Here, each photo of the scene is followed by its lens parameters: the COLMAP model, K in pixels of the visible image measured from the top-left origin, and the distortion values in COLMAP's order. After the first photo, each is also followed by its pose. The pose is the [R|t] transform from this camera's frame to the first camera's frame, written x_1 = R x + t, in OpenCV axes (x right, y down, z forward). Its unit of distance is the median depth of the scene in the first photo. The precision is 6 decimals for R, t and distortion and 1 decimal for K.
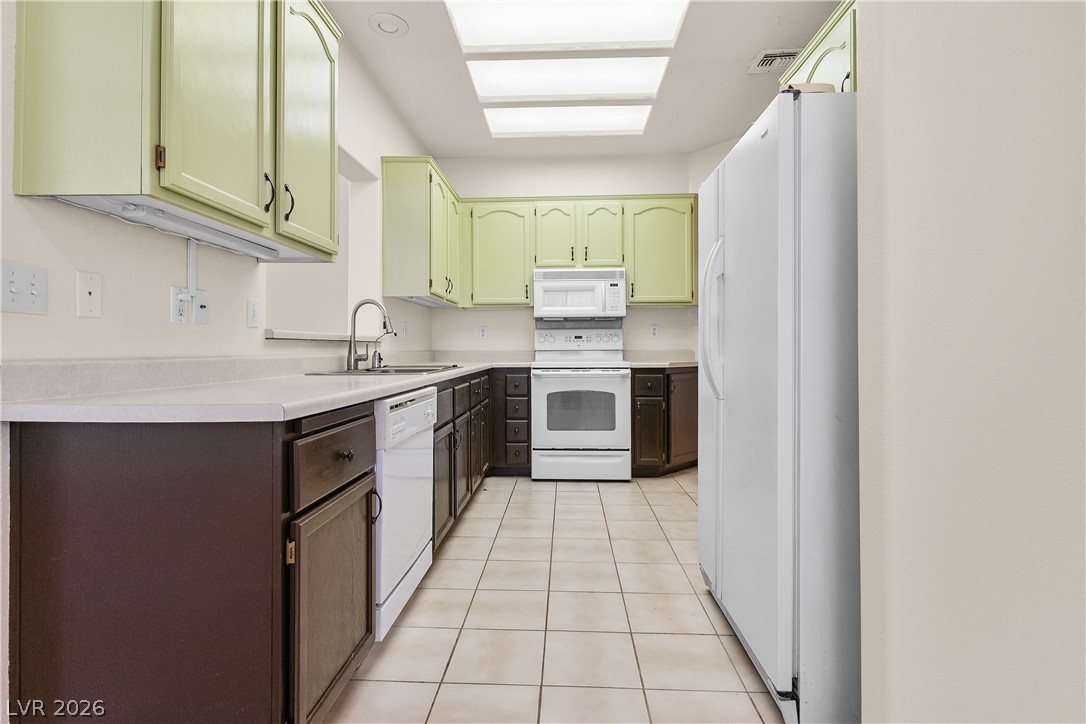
lens RADIAL K [[519.0, 0, 543.0], [0, 519.0, 362.0], [0, 0, 1]] dist [-0.000390, 0.000072]
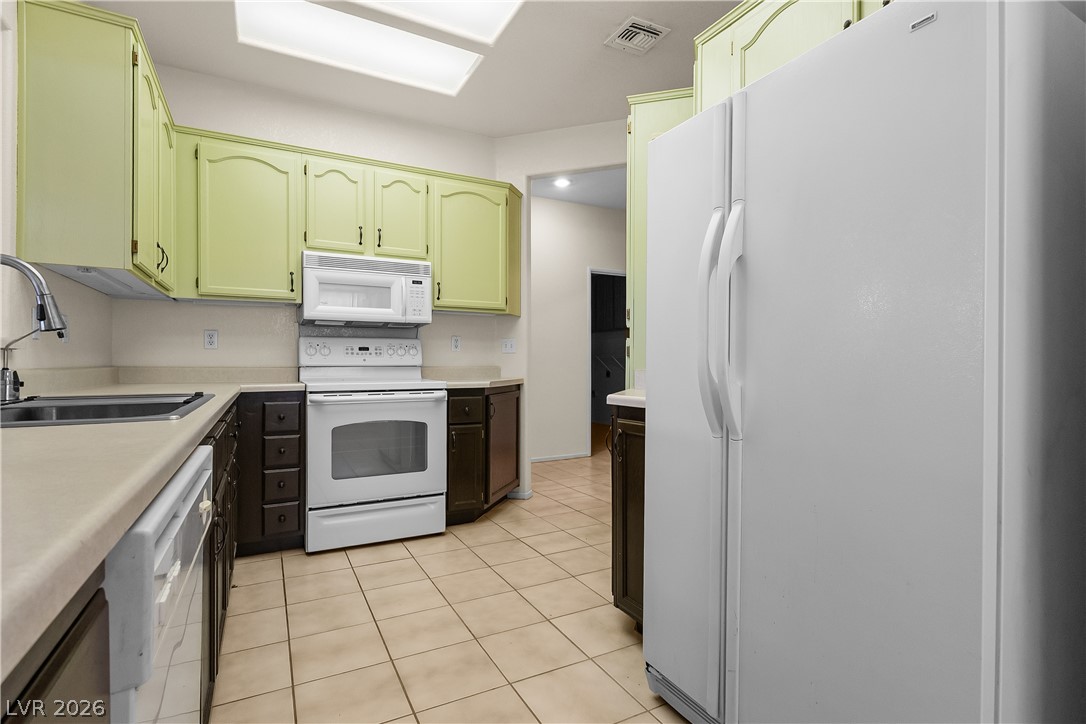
lens RADIAL K [[520.8, 0, 542.0], [0, 520.8, 372.4], [0, 0, 1]] dist [0.001439, 0.000452]
pose [[0.862869, -0.003316, 0.505417, -0.098596], [0.007615, 0.999950, -0.006439, -0.007004], [-0.505371, 0.009404, 0.862851, 0.236085]]
